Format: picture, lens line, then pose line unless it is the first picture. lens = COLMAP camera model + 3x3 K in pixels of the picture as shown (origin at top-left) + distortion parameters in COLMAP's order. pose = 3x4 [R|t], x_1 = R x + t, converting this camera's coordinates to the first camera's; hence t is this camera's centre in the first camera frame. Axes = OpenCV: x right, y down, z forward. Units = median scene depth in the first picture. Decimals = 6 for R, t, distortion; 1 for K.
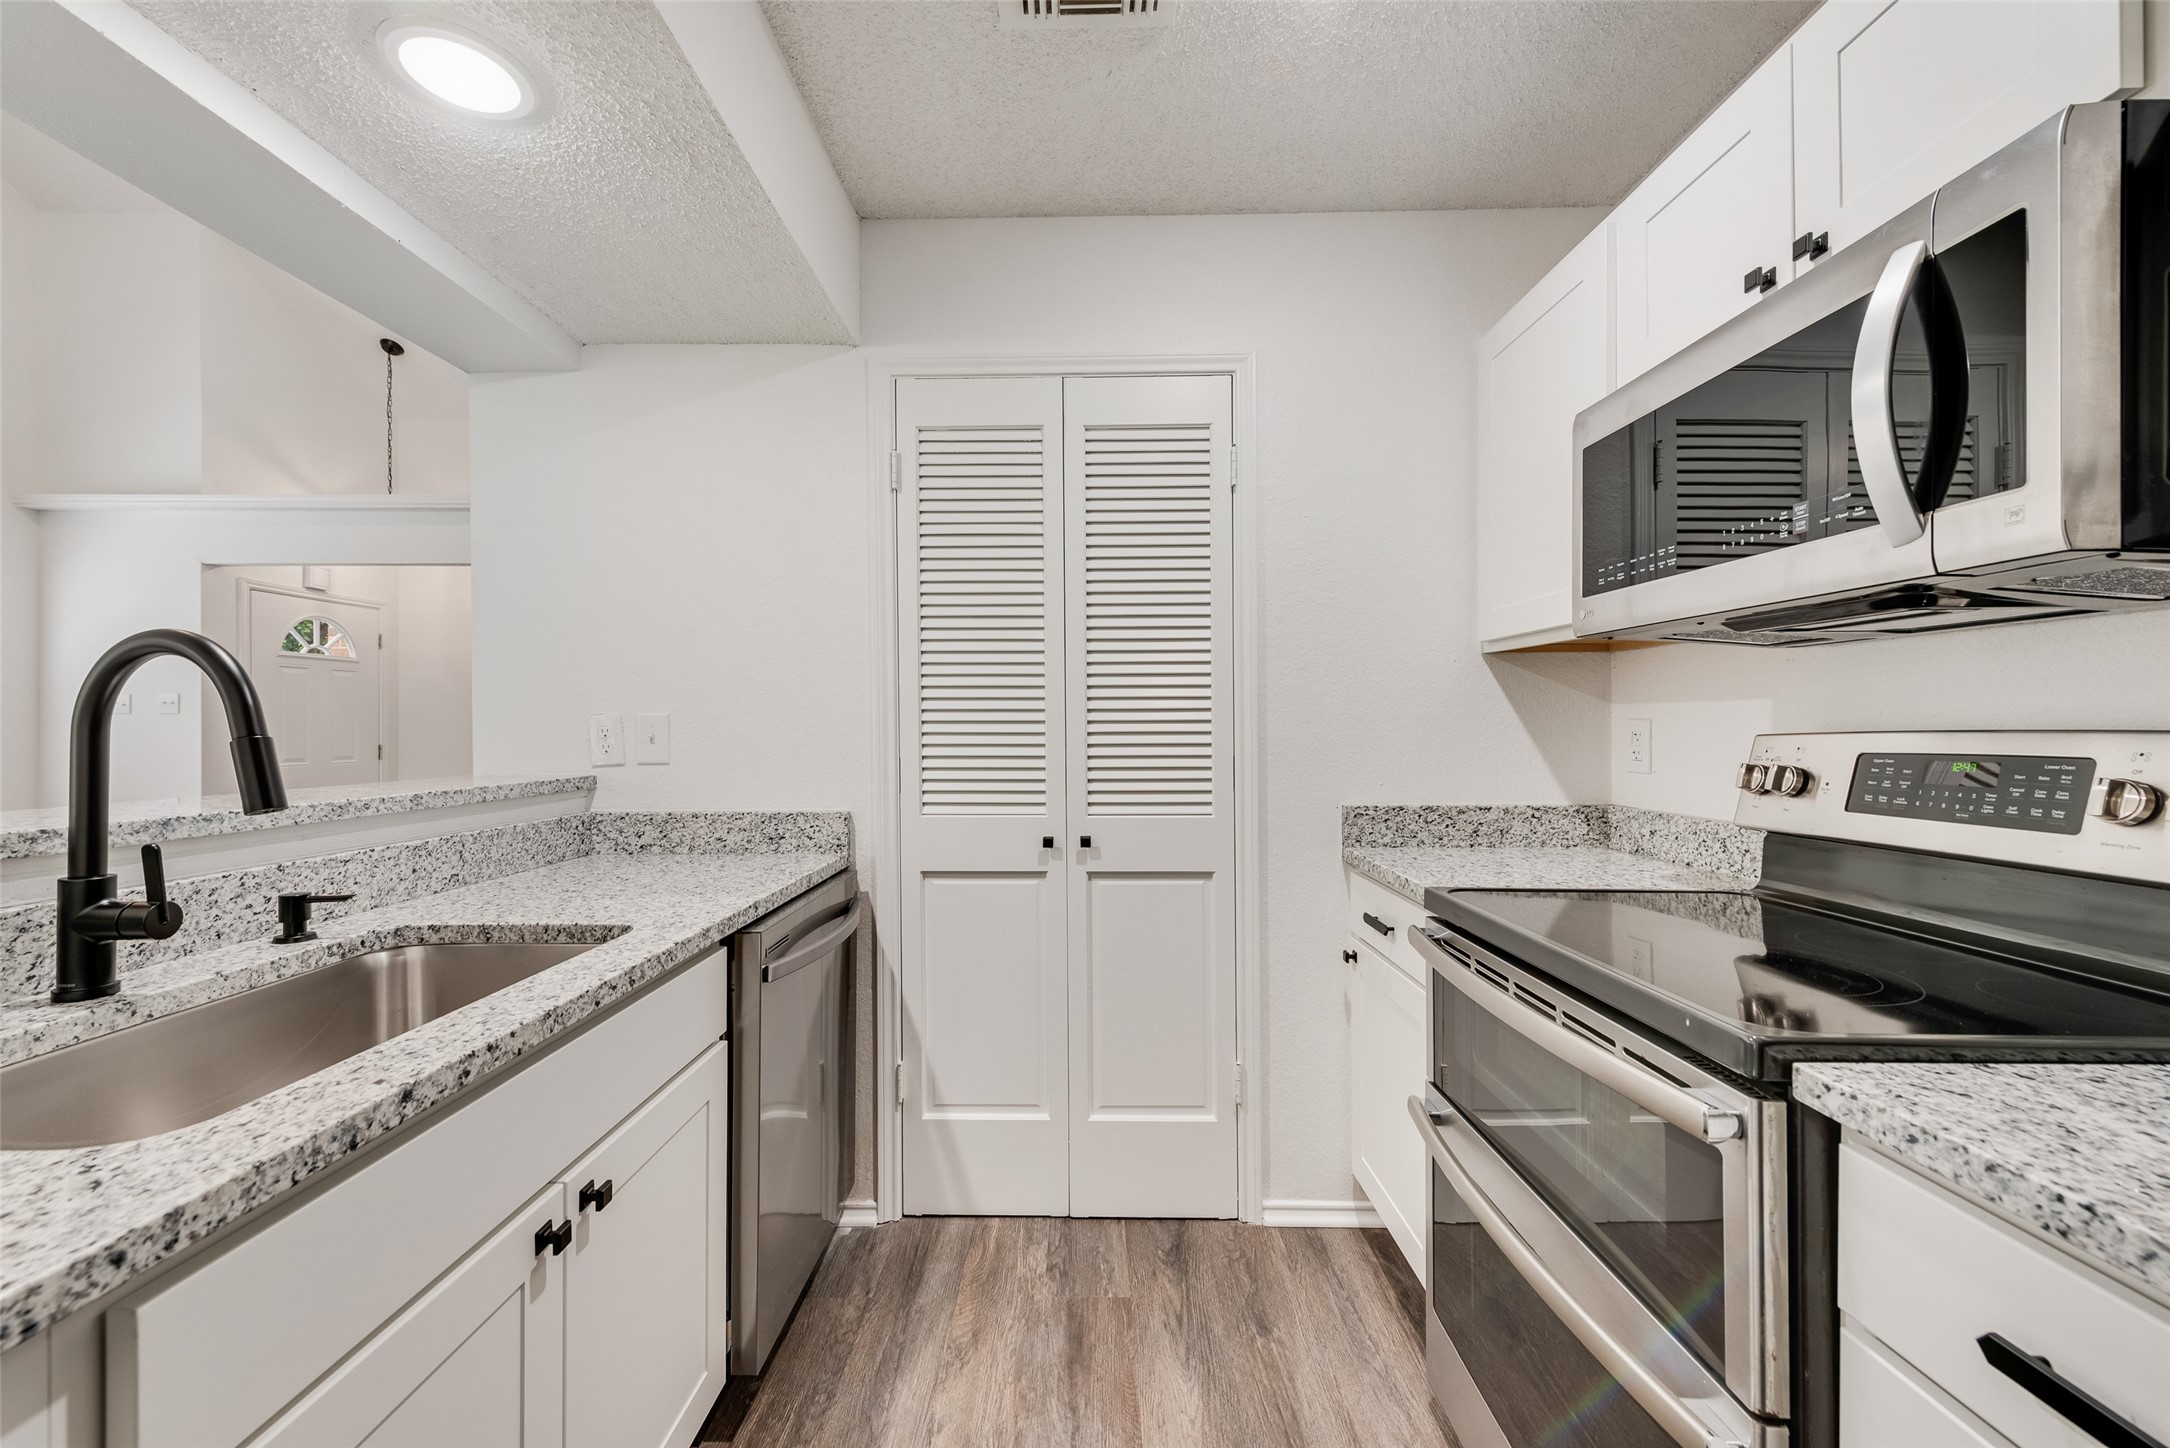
lens RADIAL K [[835.1, 0, 1084.5], [0, 835.1, 724.3], [0, 0, 1]] dist [0.000458, 0.000032]
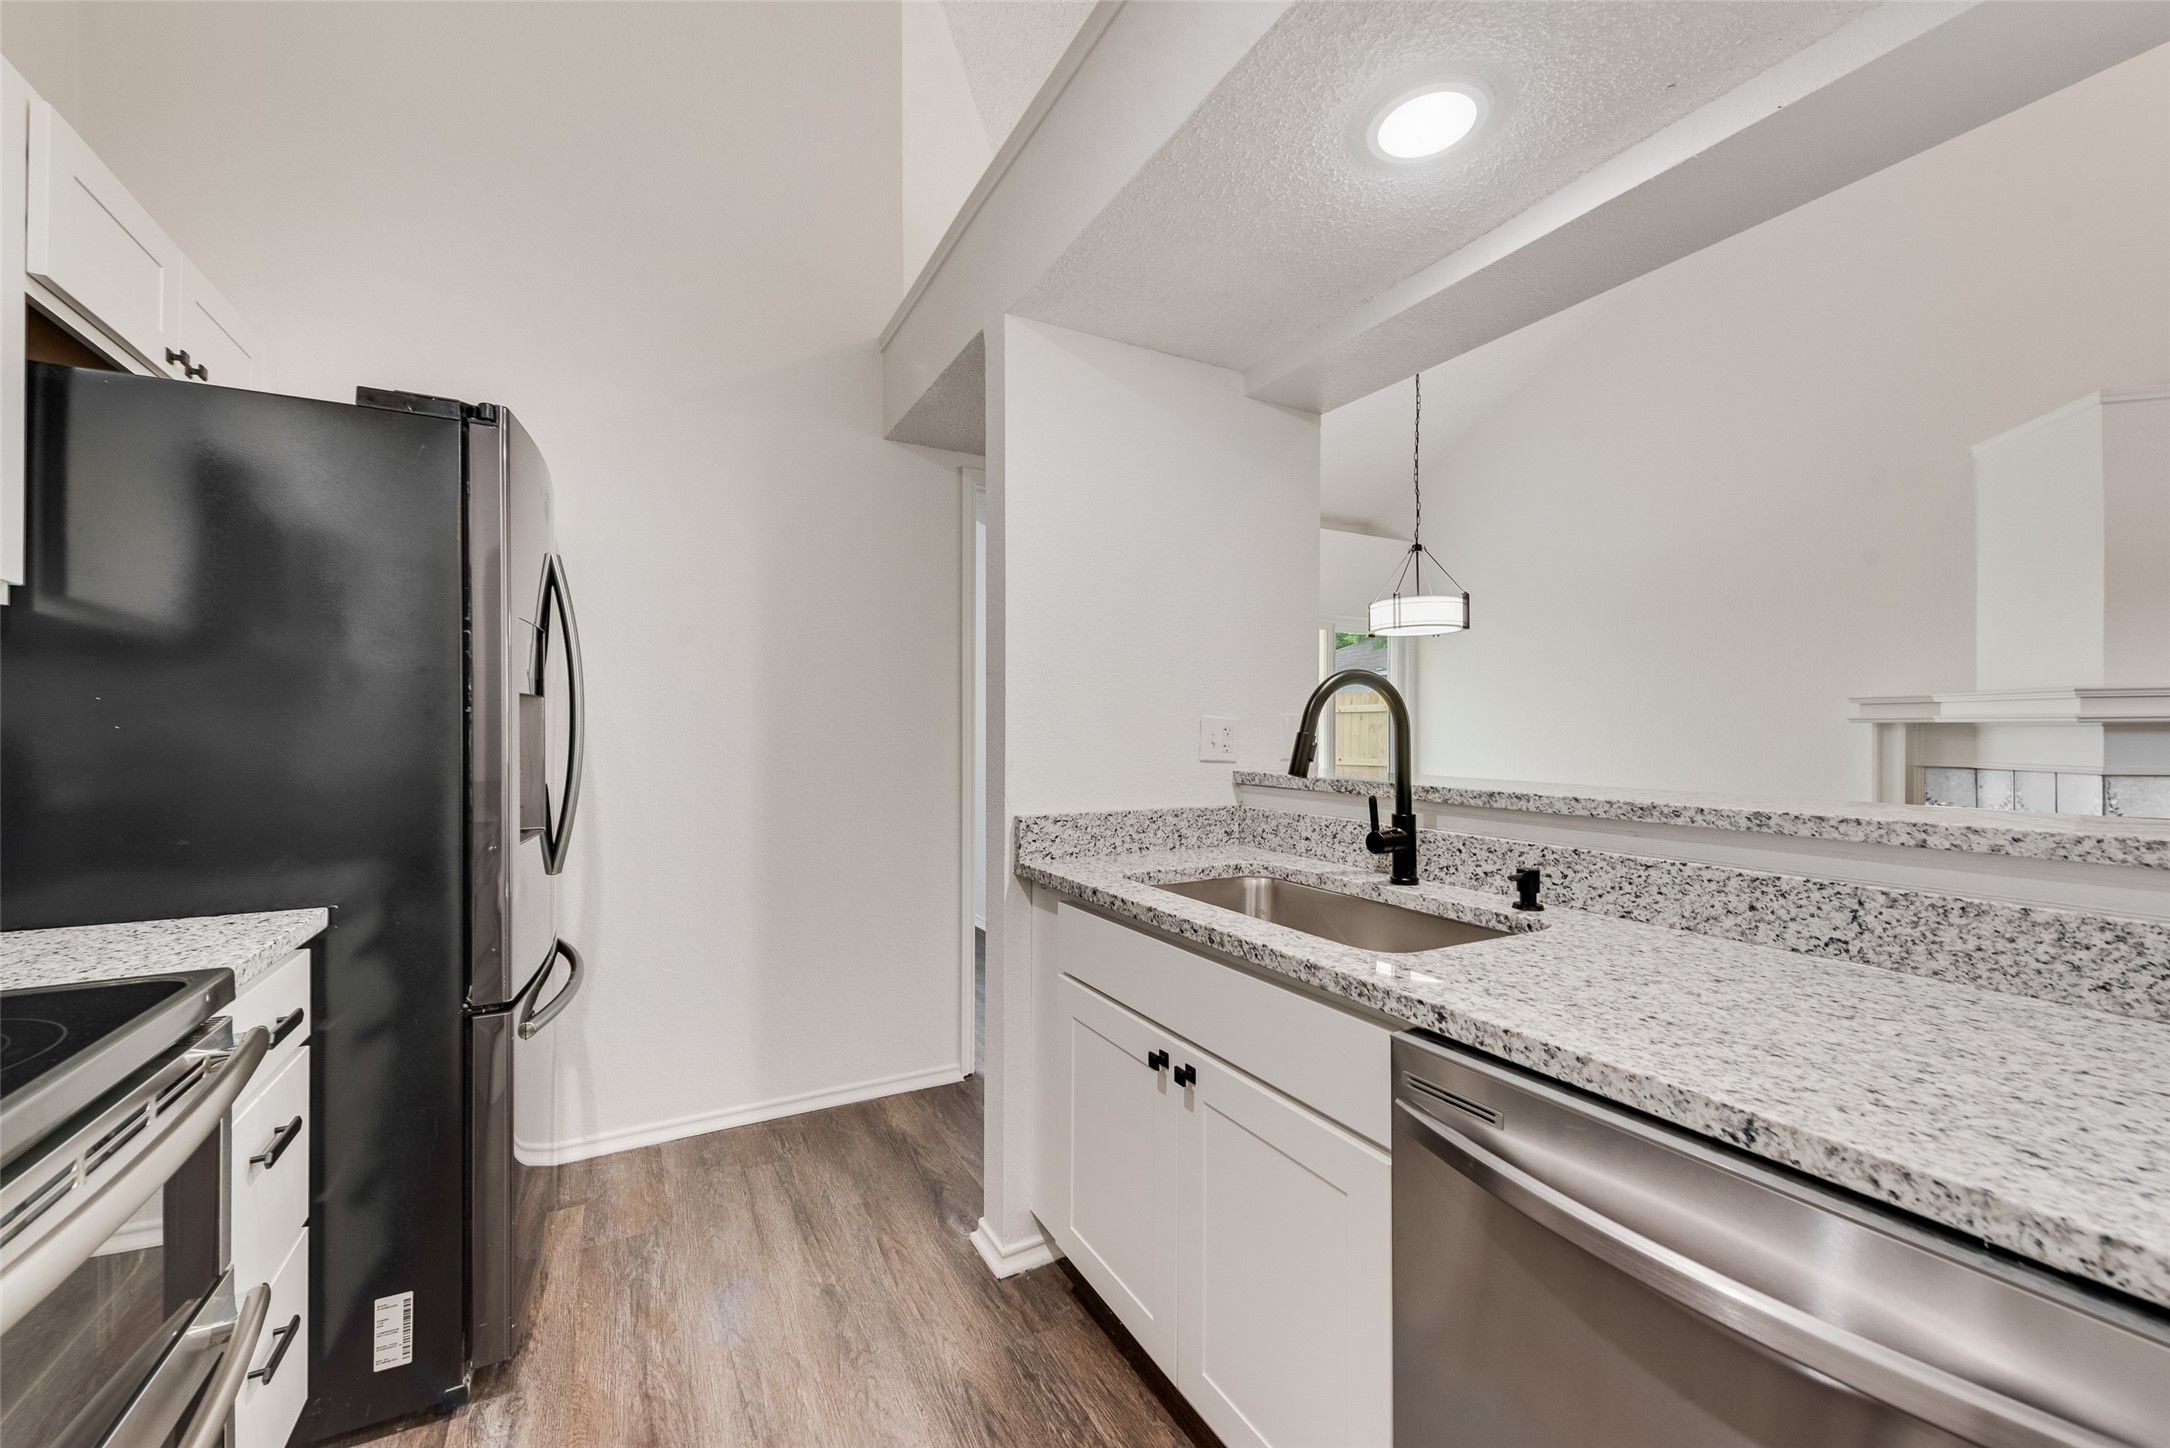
lens RADIAL K [[846.1, 0, 1079.8], [0, 846.1, 729.0], [0, 0, 1]] dist [0.000011, -0.000655]
pose [[-0.876972, -0.001581, -0.480540, 0.146360], [-0.000492, 0.999997, -0.002393, 0.008260], [0.480542, -0.001862, -0.876970, 1.434835]]
